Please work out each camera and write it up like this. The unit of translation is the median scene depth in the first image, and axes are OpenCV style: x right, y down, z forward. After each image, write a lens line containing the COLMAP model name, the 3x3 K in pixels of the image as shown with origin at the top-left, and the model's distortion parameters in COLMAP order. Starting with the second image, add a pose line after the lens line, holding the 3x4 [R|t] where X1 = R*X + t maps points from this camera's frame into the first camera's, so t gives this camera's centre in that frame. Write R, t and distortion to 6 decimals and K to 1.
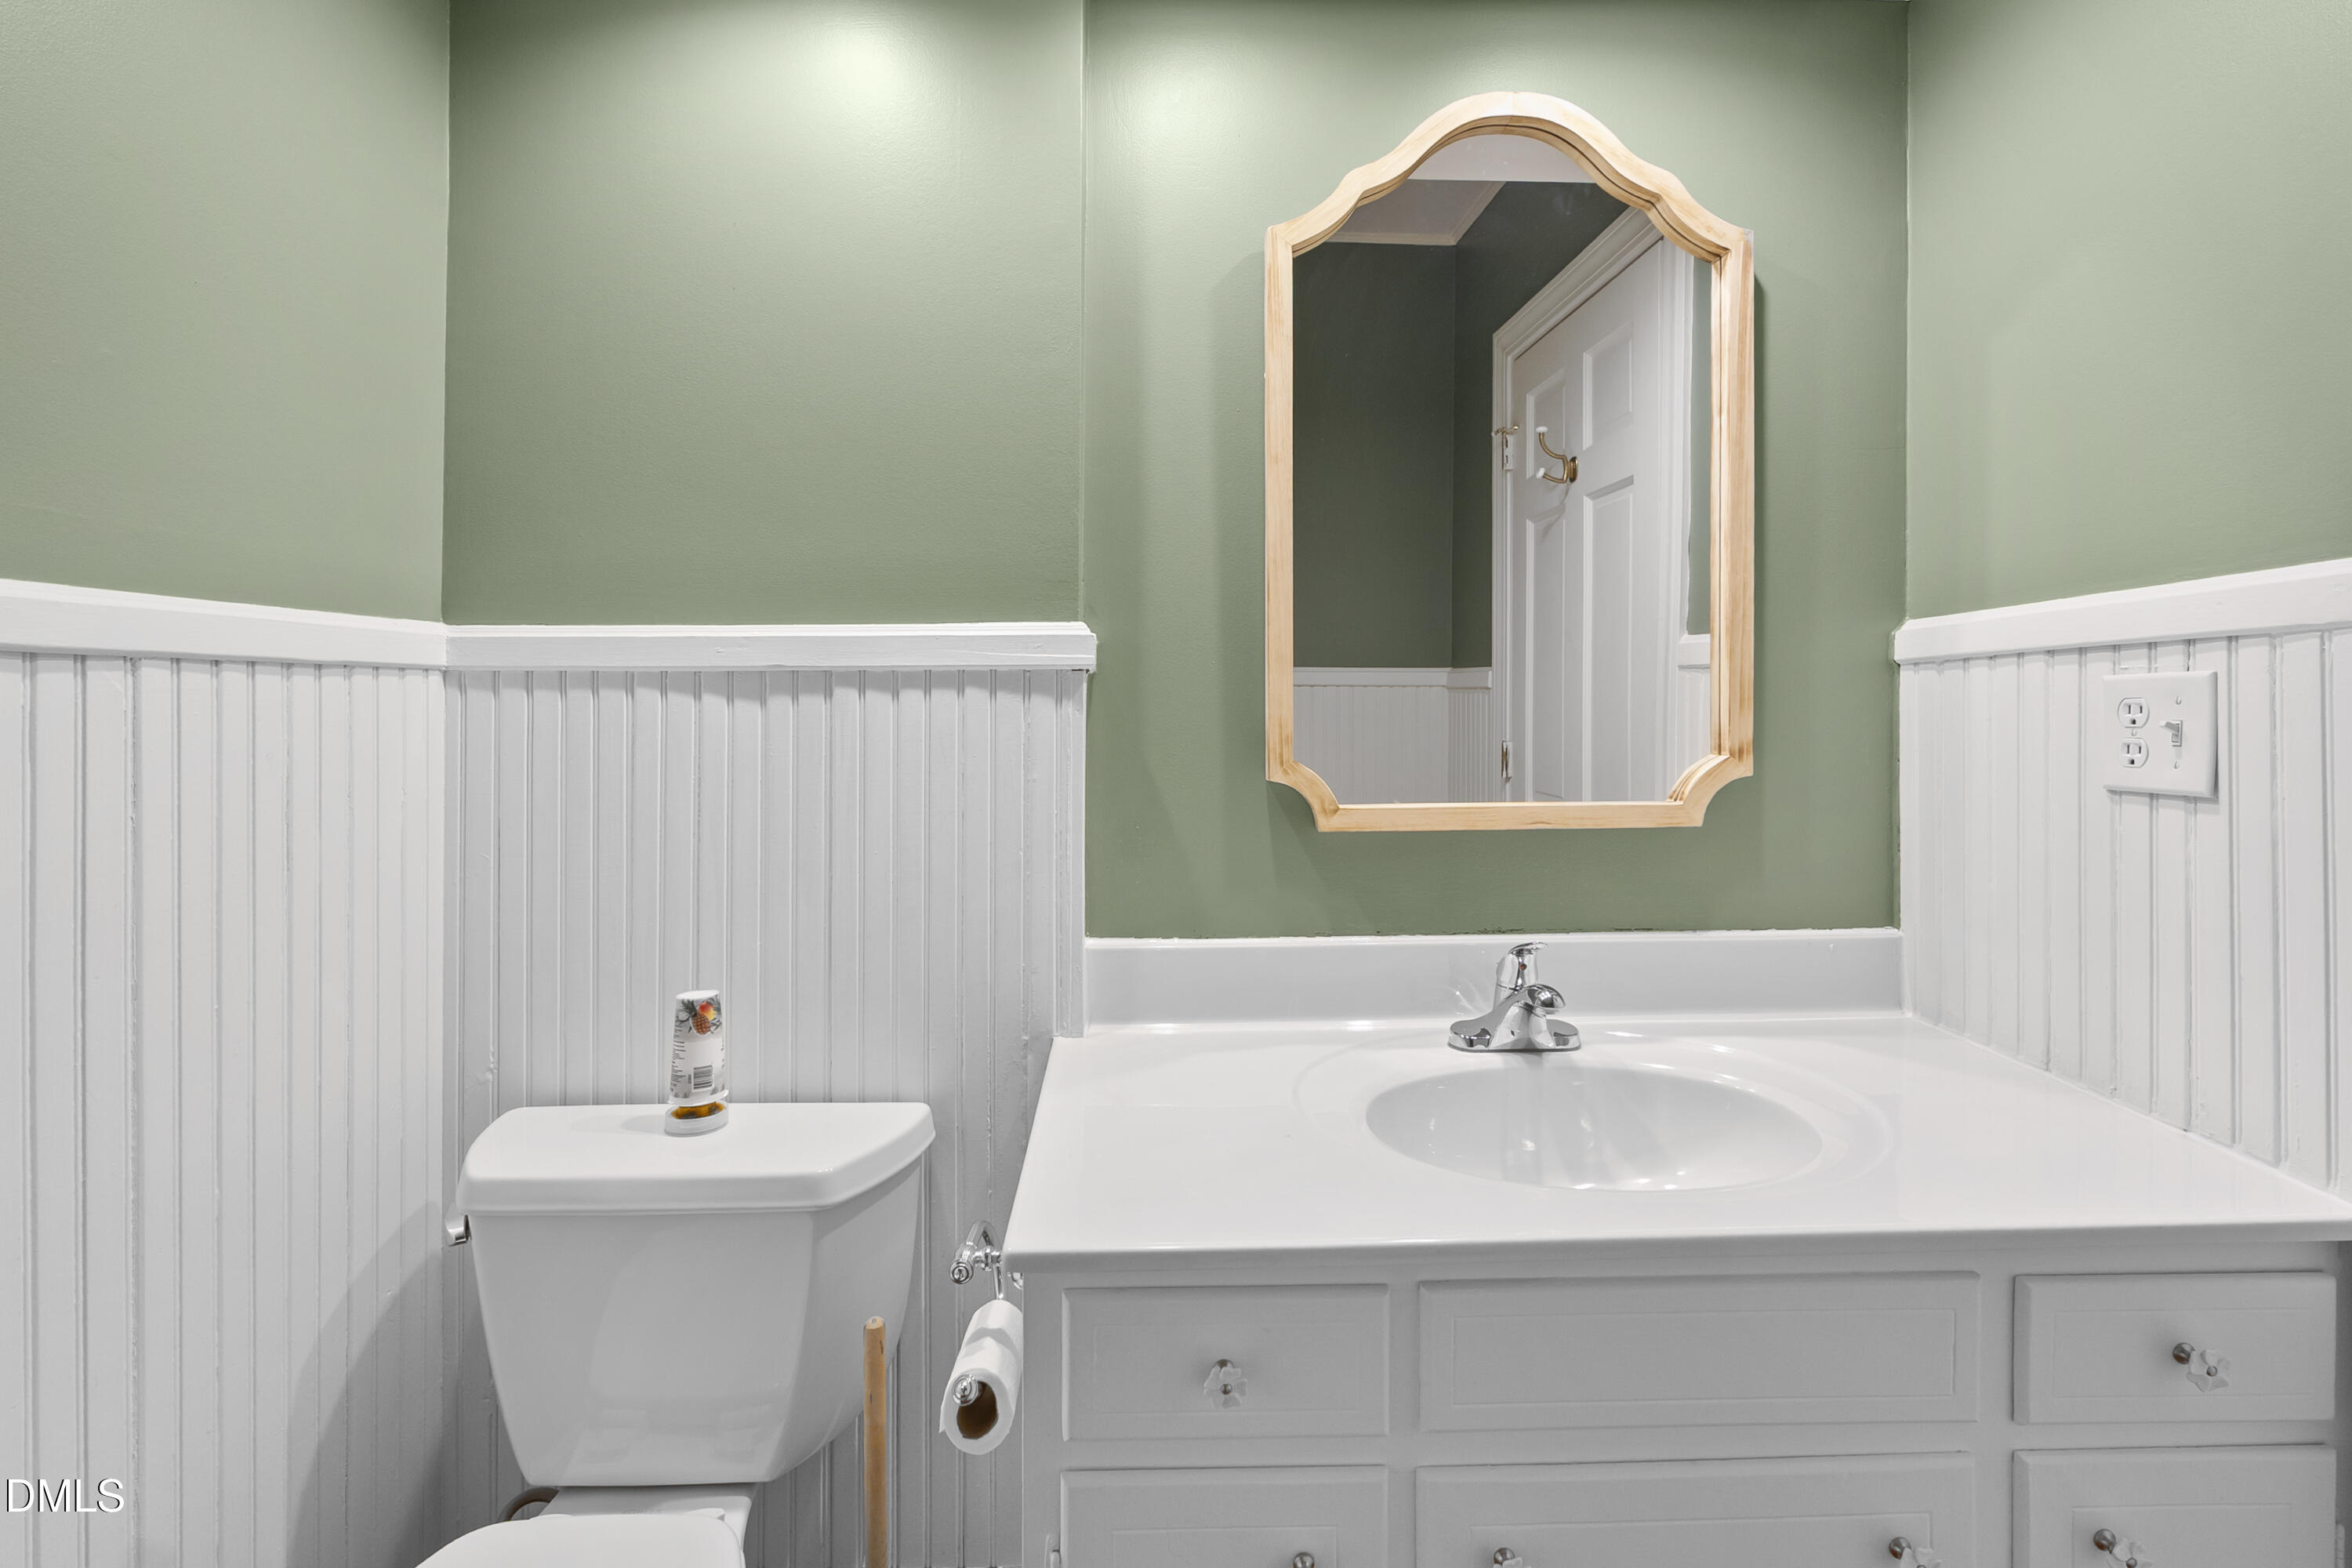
lens RADIAL K [[1087.1, 0, 1171.6], [0, 1087.1, 693.6], [0, 0, 1]] dist [0.000848, 0.000001]
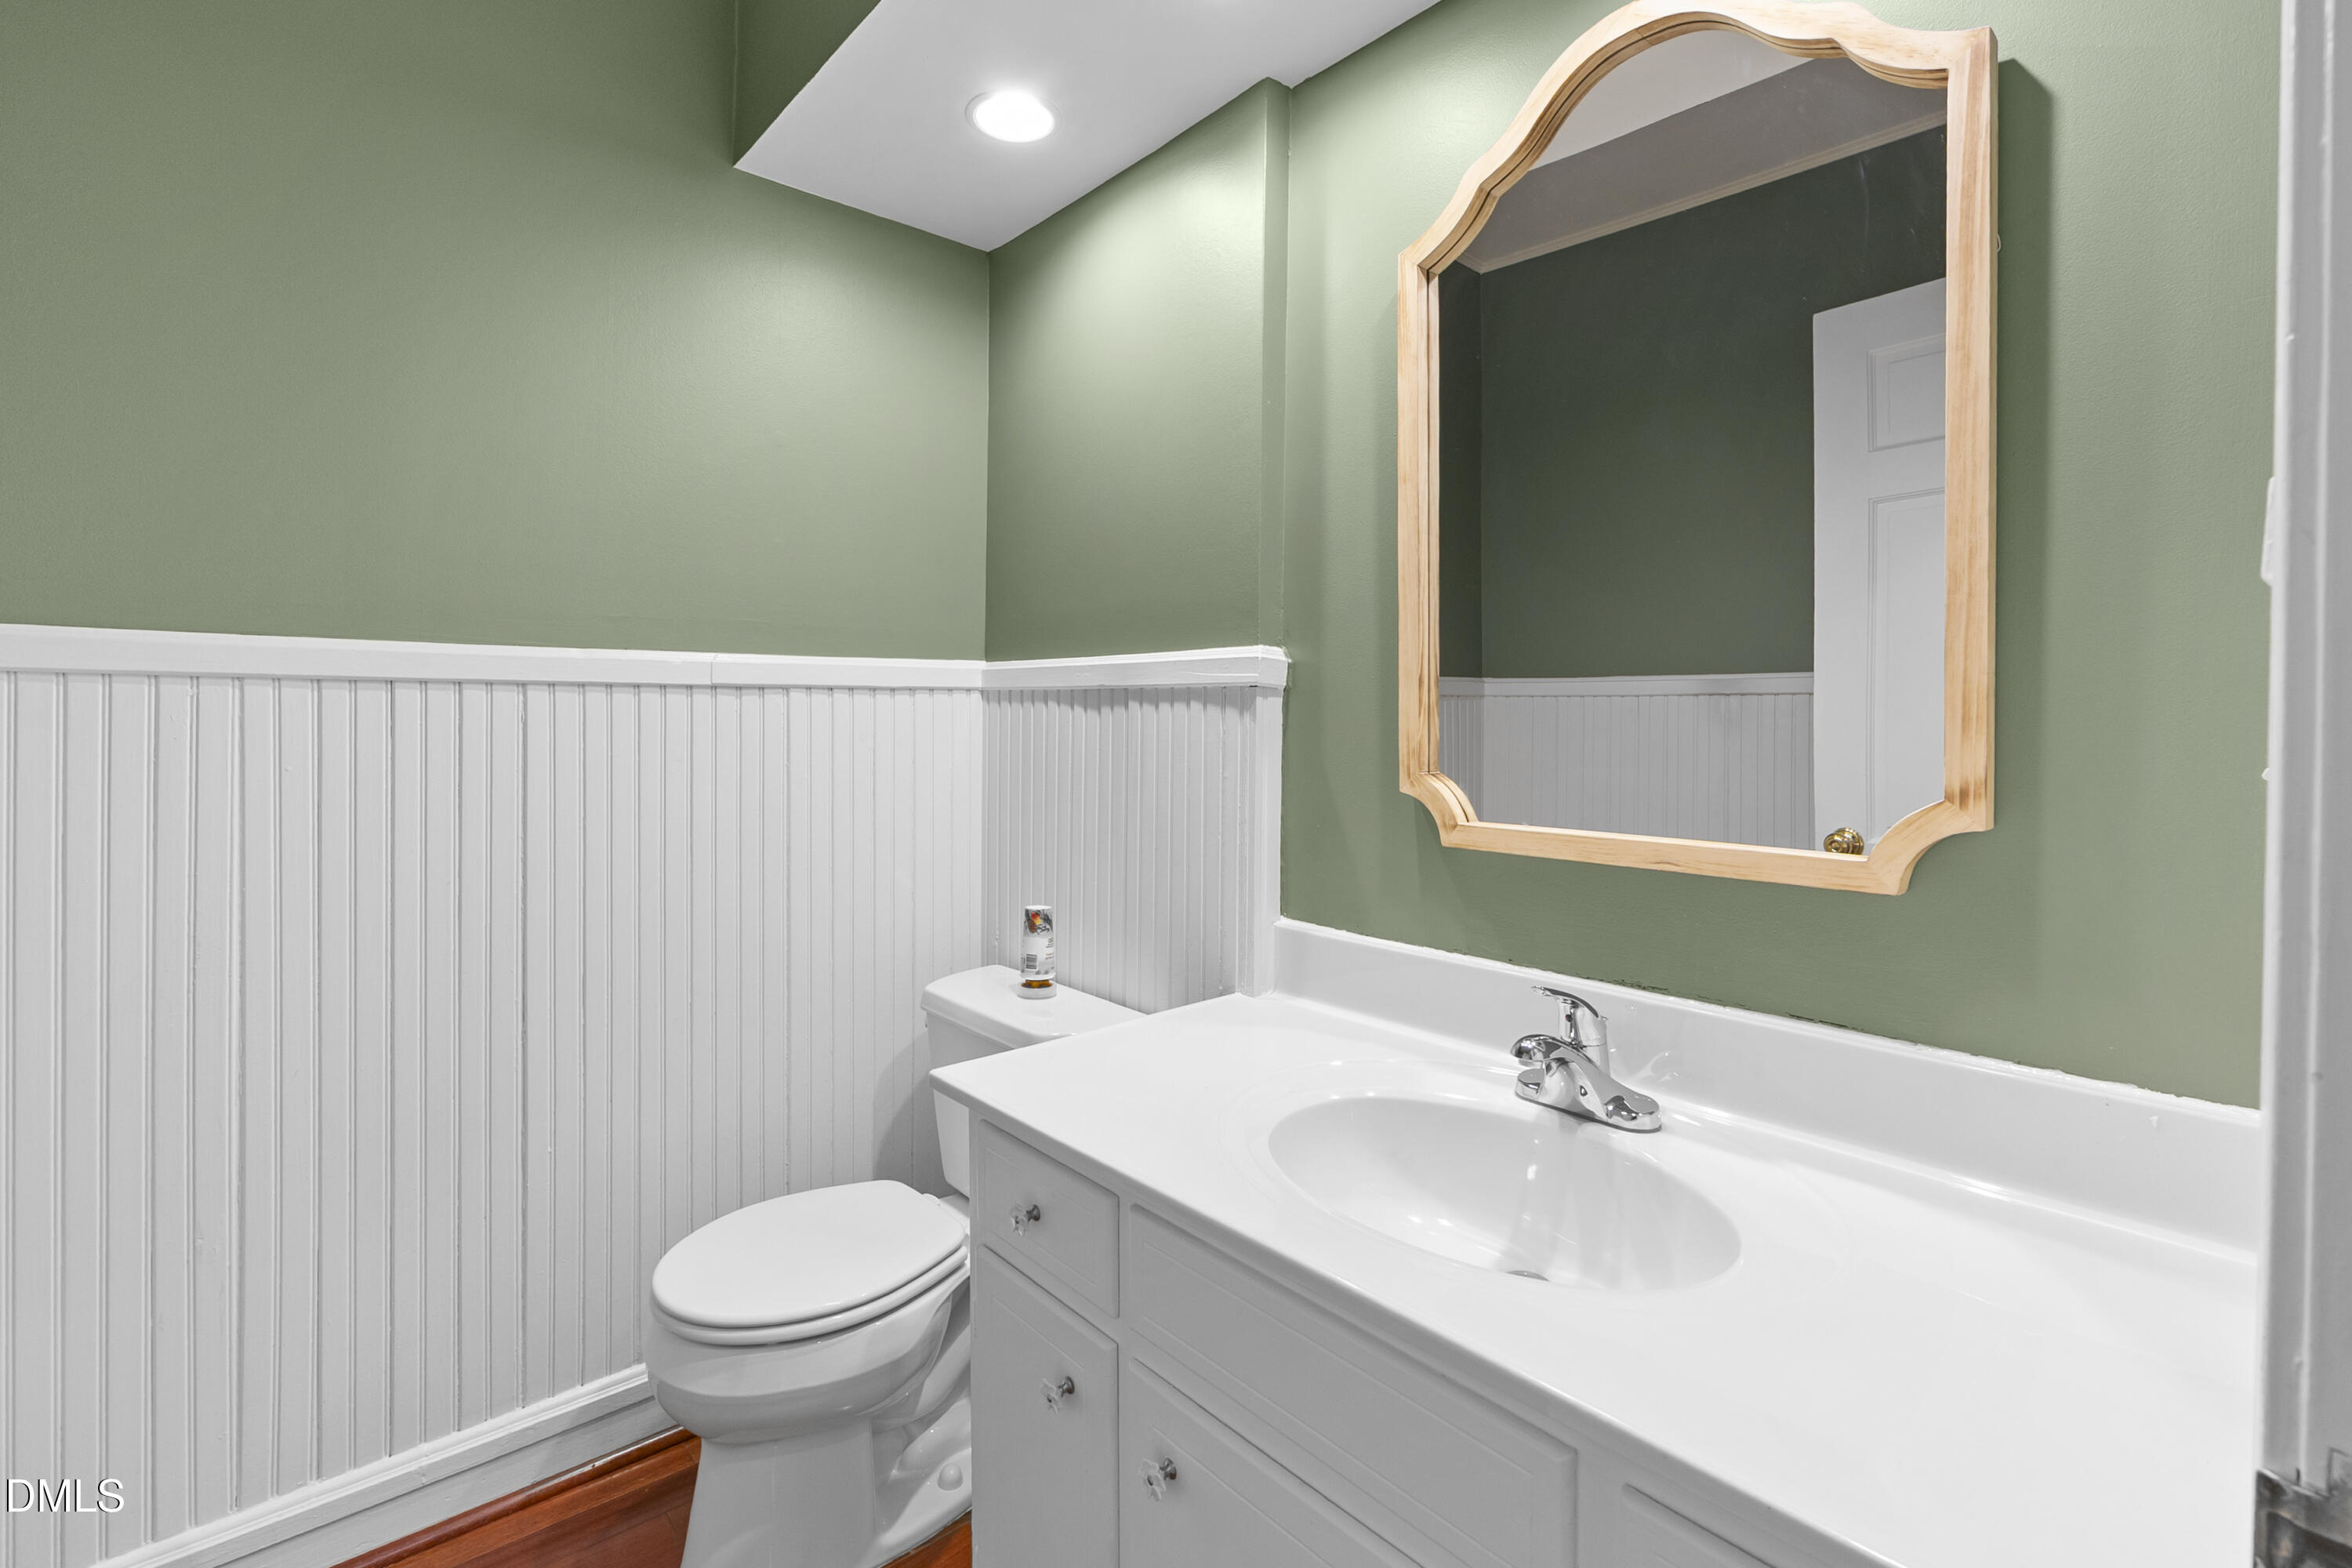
lens RADIAL K [[1077.1, 0, 1177.1], [0, 1077.1, 702.6], [0, 0, 1]] dist [-0.000670, -0.000044]
pose [[0.637142, 0.001996, -0.770744, 0.760917], [0.000821, 0.999994, 0.003269, -0.007623], [0.770746, -0.002715, 0.637137, 0.190954]]
